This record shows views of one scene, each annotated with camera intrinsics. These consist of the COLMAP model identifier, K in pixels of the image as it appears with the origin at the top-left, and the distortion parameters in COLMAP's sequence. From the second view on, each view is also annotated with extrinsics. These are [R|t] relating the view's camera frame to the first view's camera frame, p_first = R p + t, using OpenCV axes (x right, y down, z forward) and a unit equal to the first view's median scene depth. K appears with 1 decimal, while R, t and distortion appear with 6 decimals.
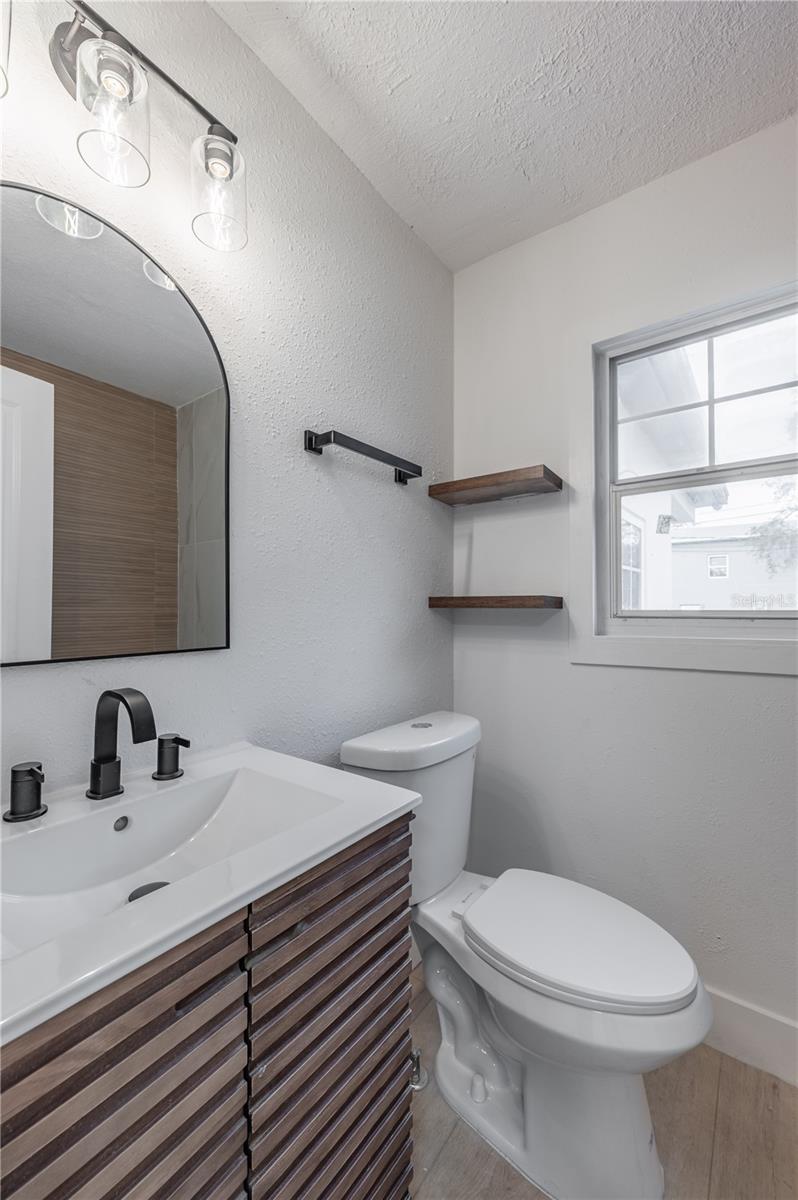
lens RADIAL K [[479.3, 0, 404.9], [0, 479.3, 605.8], [0, 0, 1]] dist [0.000662, 0.000528]
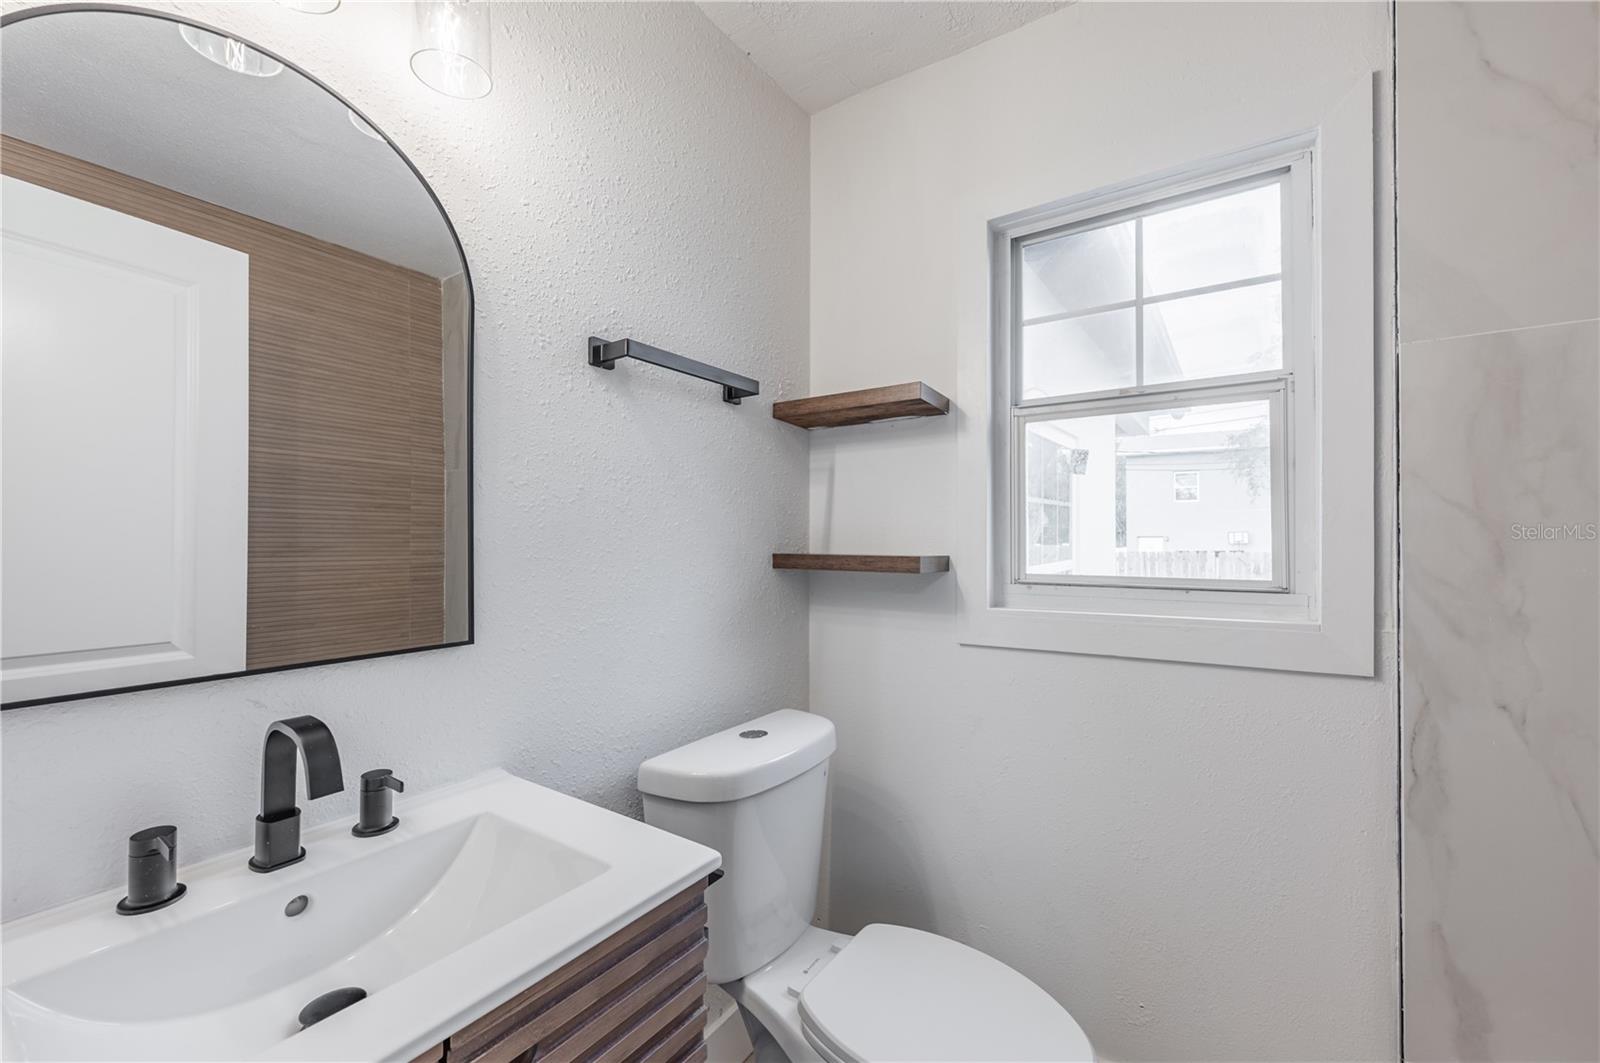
lens RADIAL K [[639.0, 0, 846.0], [0, 639.0, 511.1], [0, 0, 1]] dist [0.000662, 0.000528]
pose [[0.998930, 0.001527, 0.046225, 0.128669], [-0.001861, 0.999973, 0.007176, -0.101193], [-0.046212, -0.007254, 0.998905, 0.006638]]
